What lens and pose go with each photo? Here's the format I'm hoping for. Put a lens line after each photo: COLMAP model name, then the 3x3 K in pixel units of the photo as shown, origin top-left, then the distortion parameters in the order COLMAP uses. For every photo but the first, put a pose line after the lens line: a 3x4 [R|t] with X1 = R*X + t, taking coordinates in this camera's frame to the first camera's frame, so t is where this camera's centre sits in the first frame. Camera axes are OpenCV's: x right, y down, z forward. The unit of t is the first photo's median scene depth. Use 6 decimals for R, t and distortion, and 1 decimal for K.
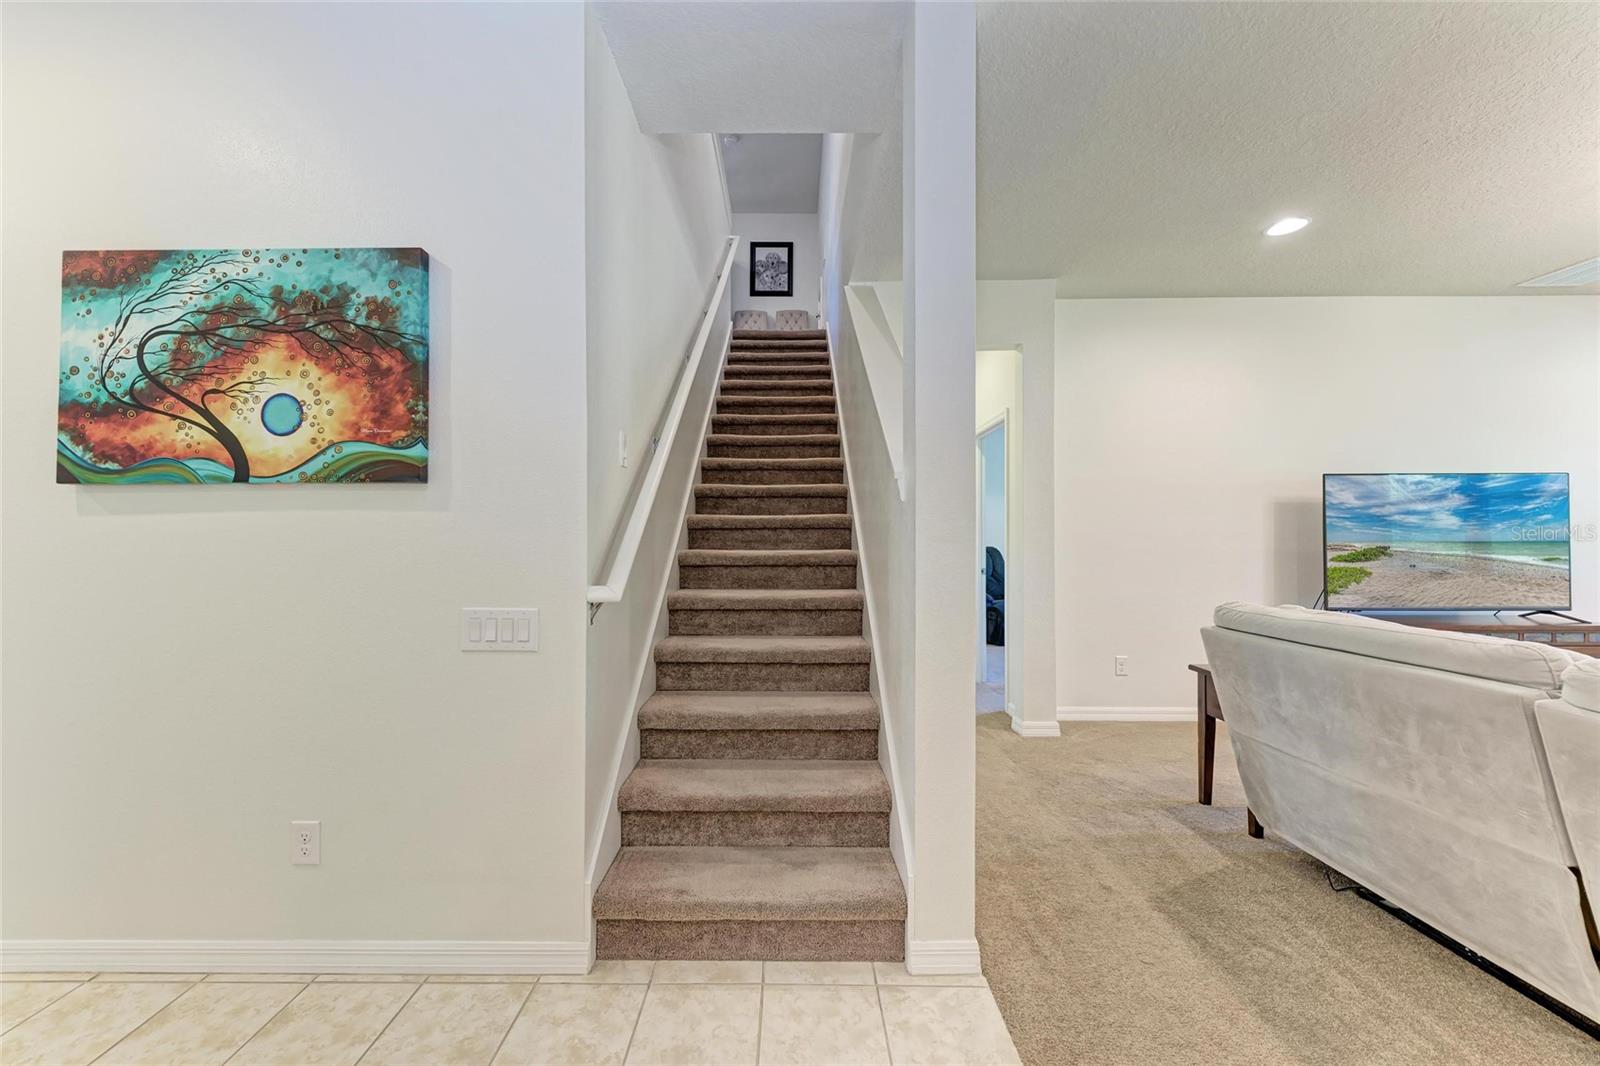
lens RADIAL K [[587.0, 0, 800.0], [0, 587.0, 533.0], [0, 0, 1]] dist [0.014750, 0.000008]
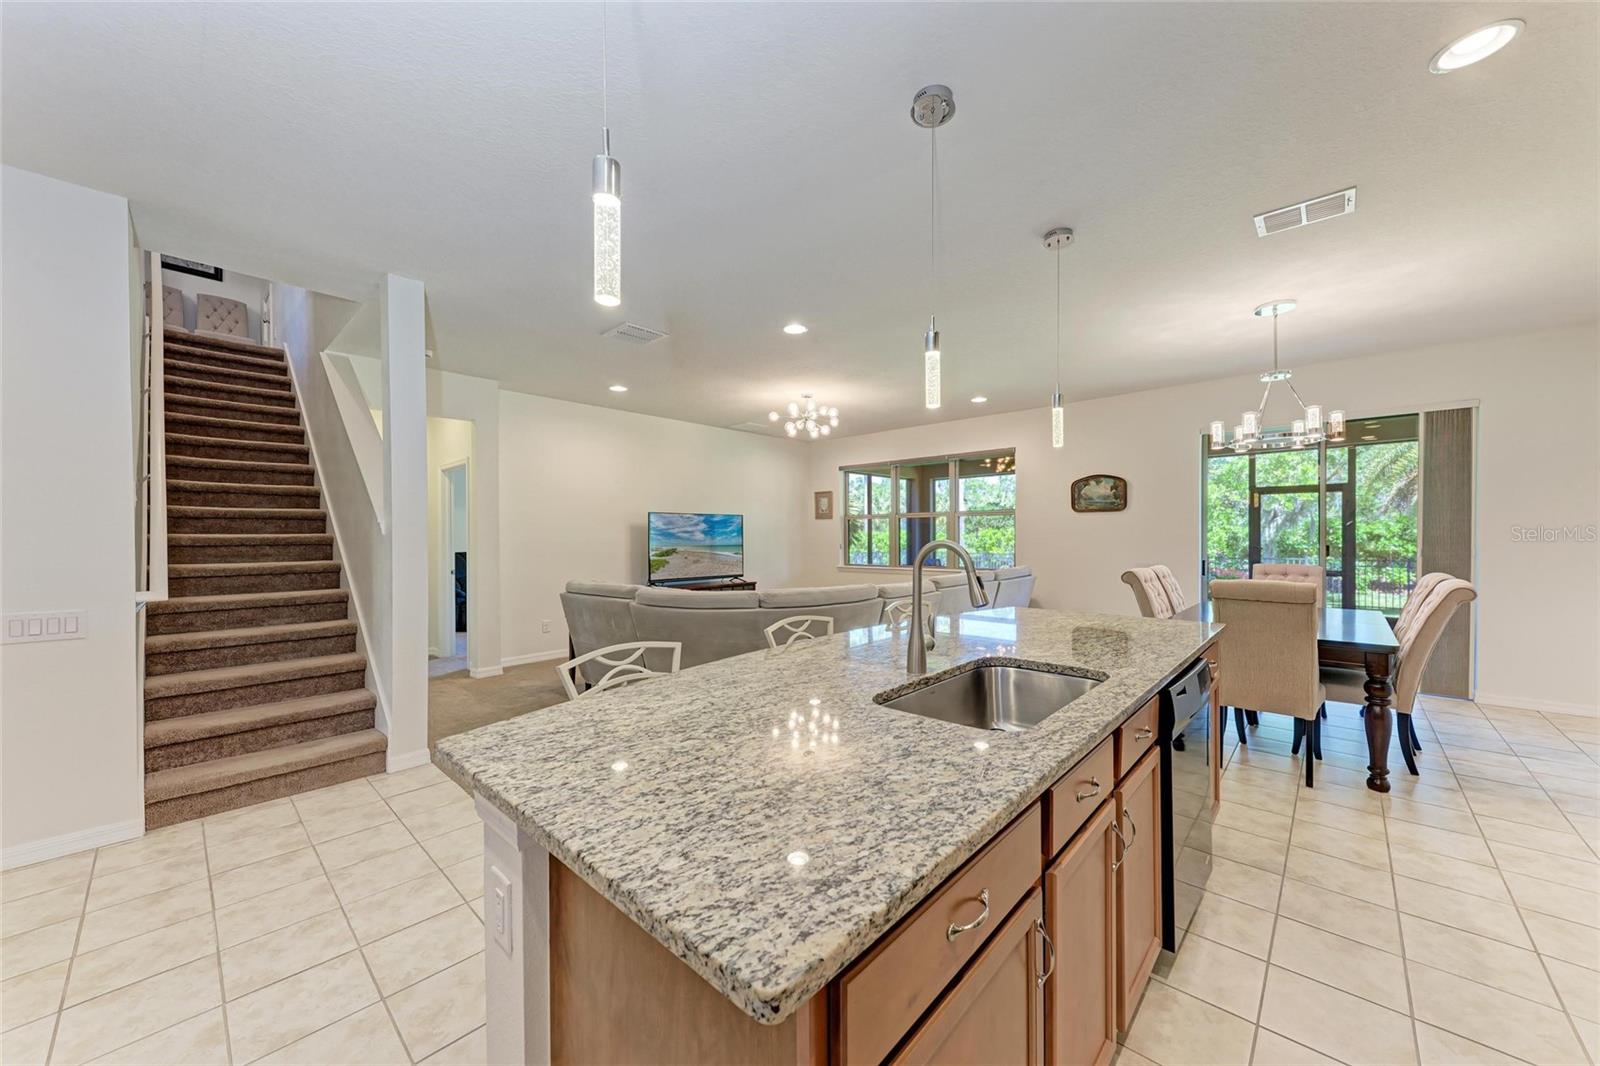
lens RADIAL K [[572.3, 0, 805.0], [0, 572.3, 538.7], [0, 0, 1]] dist [0.011961, -0.005821]
pose [[0.679786, -0.007745, 0.733370, -0.144415], [0.000920, 0.999952, 0.009707, -0.032974], [-0.733410, -0.005924, 0.679761, -0.696915]]
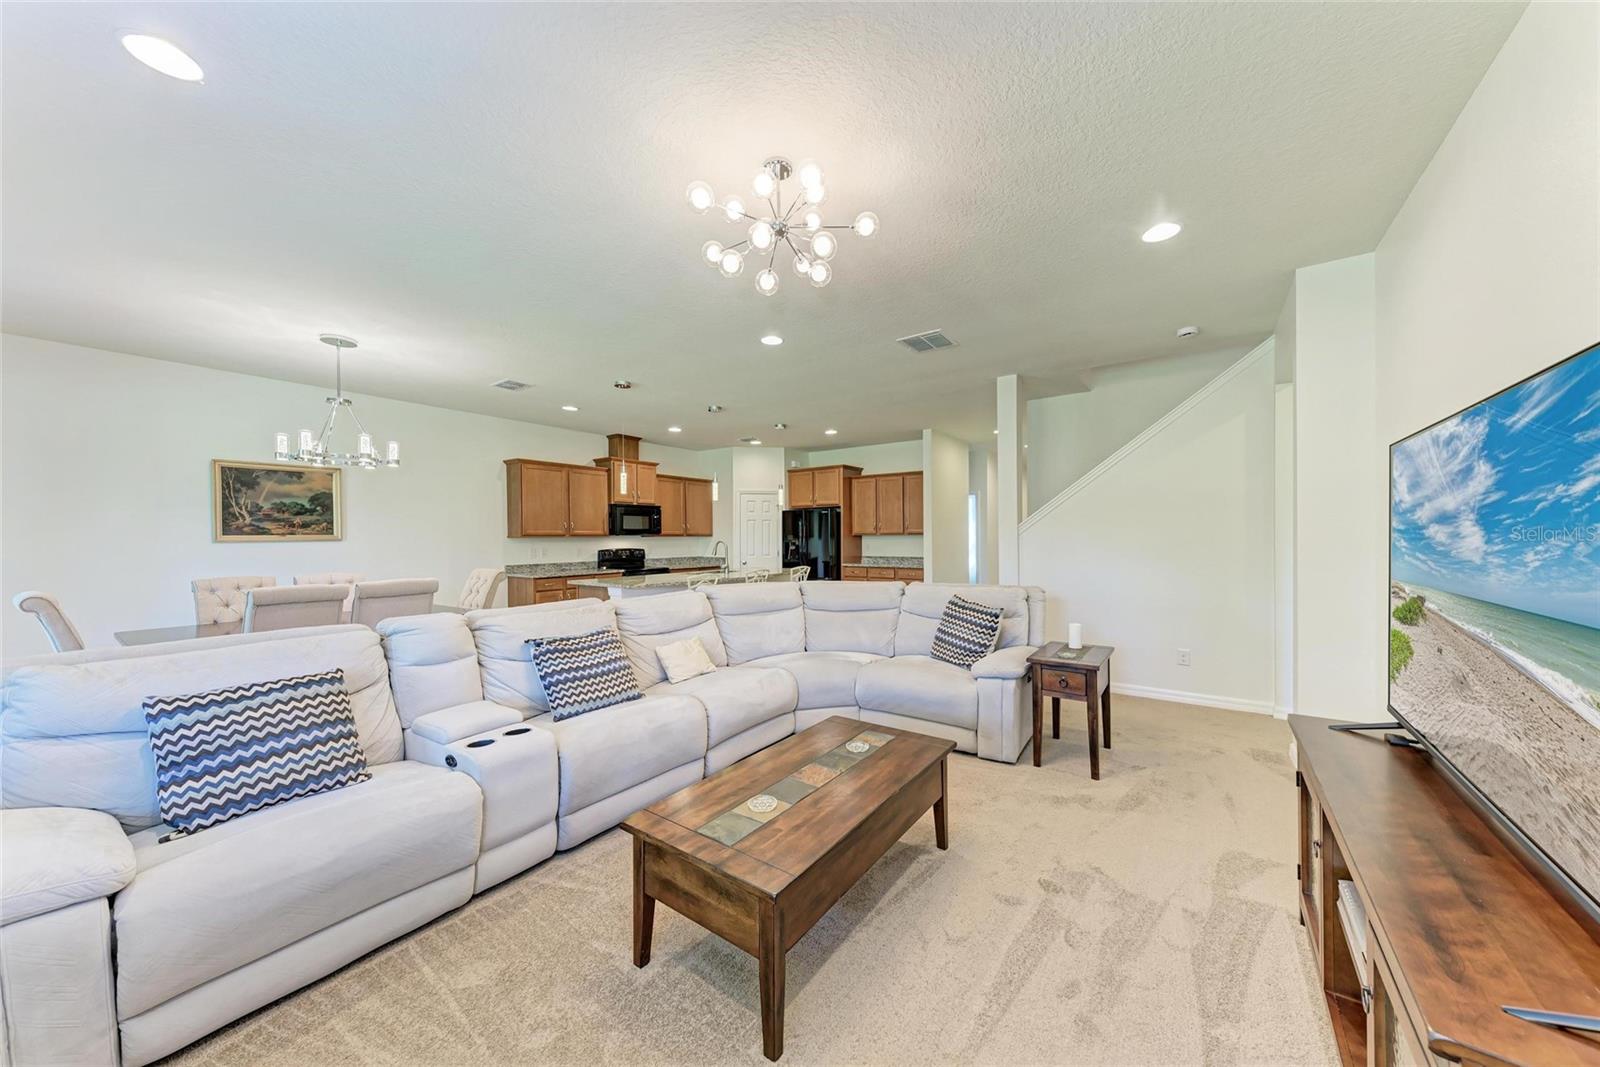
lens RADIAL K [[547.4, 0, 807.0], [0, 547.4, 543.7], [0, 0, 1]] dist [0.024209, -0.005802]
pose [[-0.594134, 0.012228, -0.804273, 1.717614], [0.010454, 0.999917, 0.007480, -0.026325], [0.804298, -0.003964, -0.594213, 0.948030]]
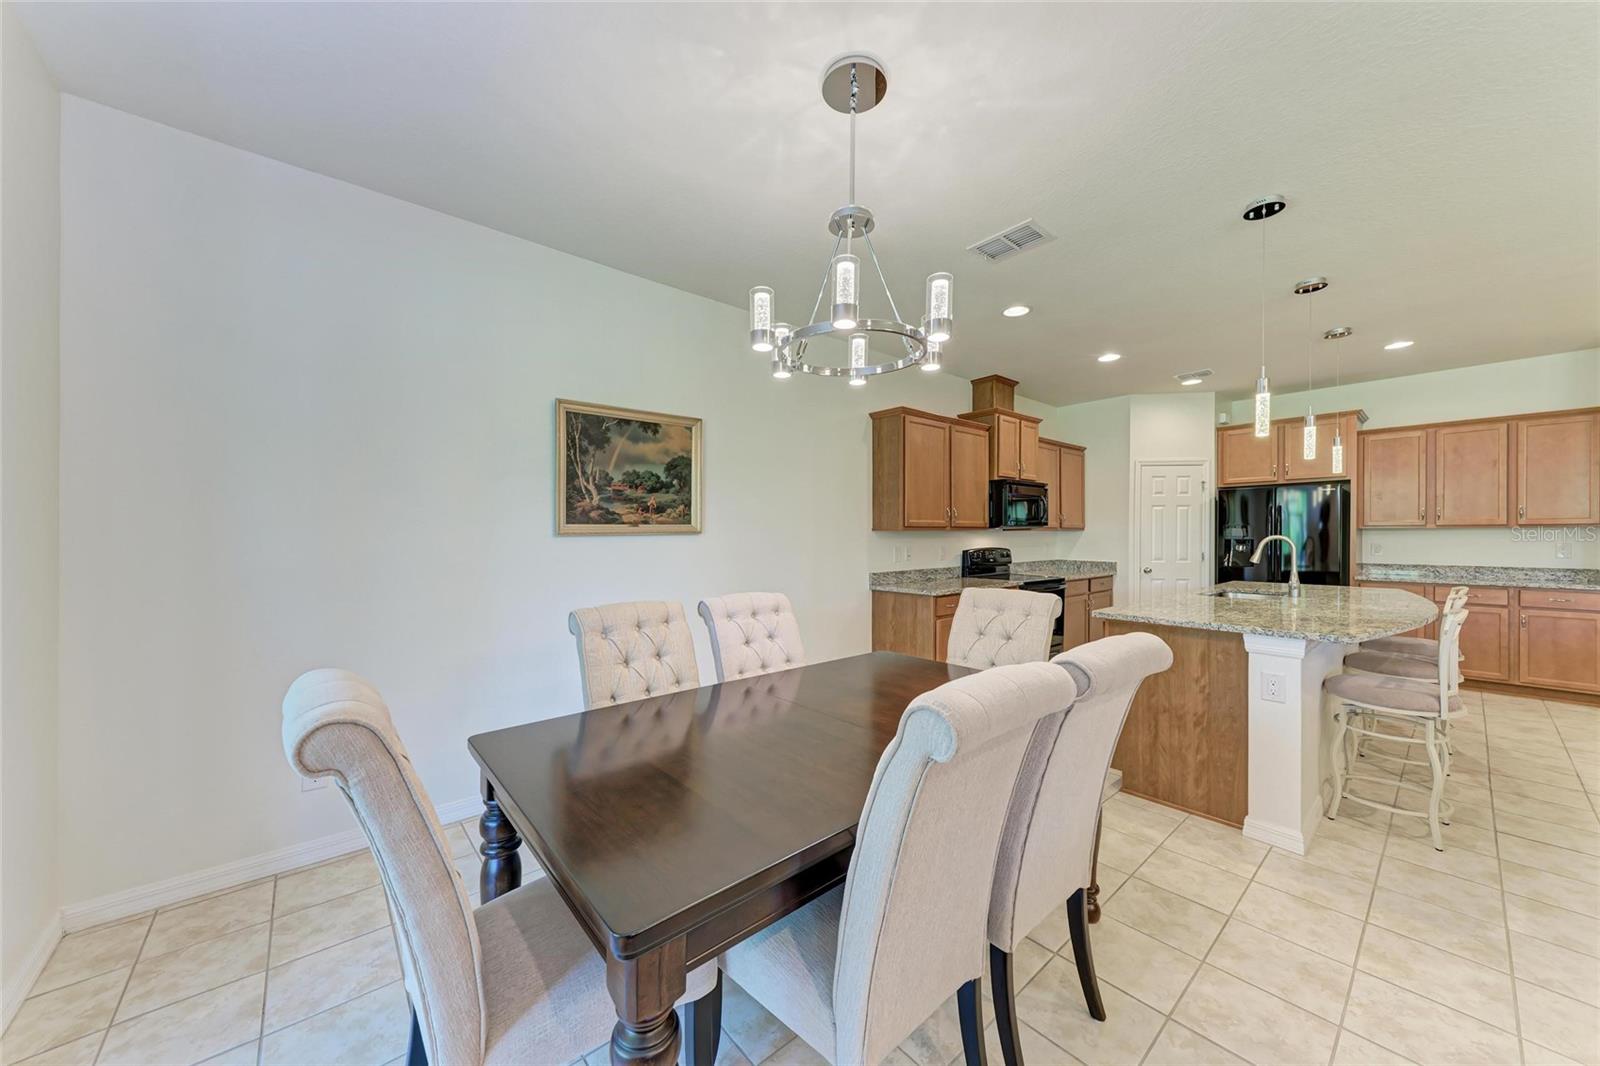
lens RADIAL K [[557.9, 0, 807.3], [0, 557.9, 538.8], [0, 0, 1]] dist [0.013939, -0.005057]
pose [[-0.766778, 0.006813, -0.641876, 1.729921], [0.006475, 0.999975, 0.002879, -0.029794], [0.641880, -0.001949, -0.766803, -0.225948]]
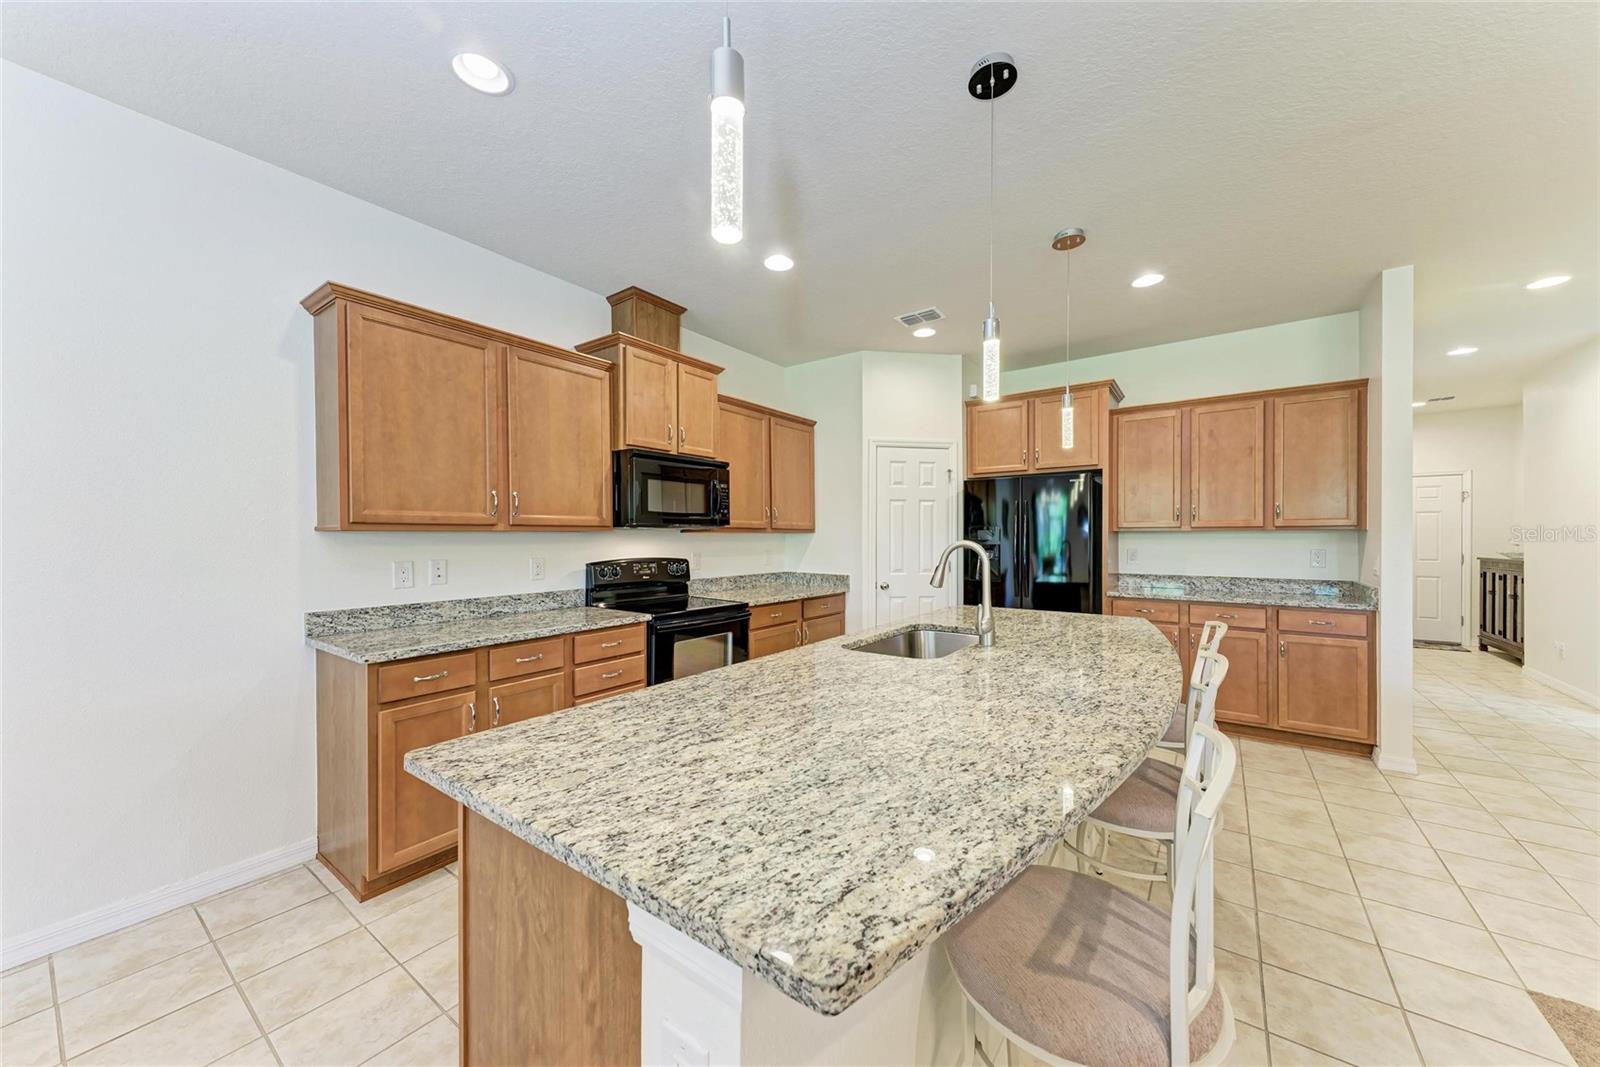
lens RADIAL K [[557.9, 0, 807.3], [0, 557.9, 539.3], [0, 0, 1]] dist [0.013939, -0.005057]
pose [[-0.593888, 0.004584, -0.804534, 0.932103], [0.006153, 0.999980, 0.001155, -0.031089], [0.804524, -0.004264, -0.593905, -0.249474]]
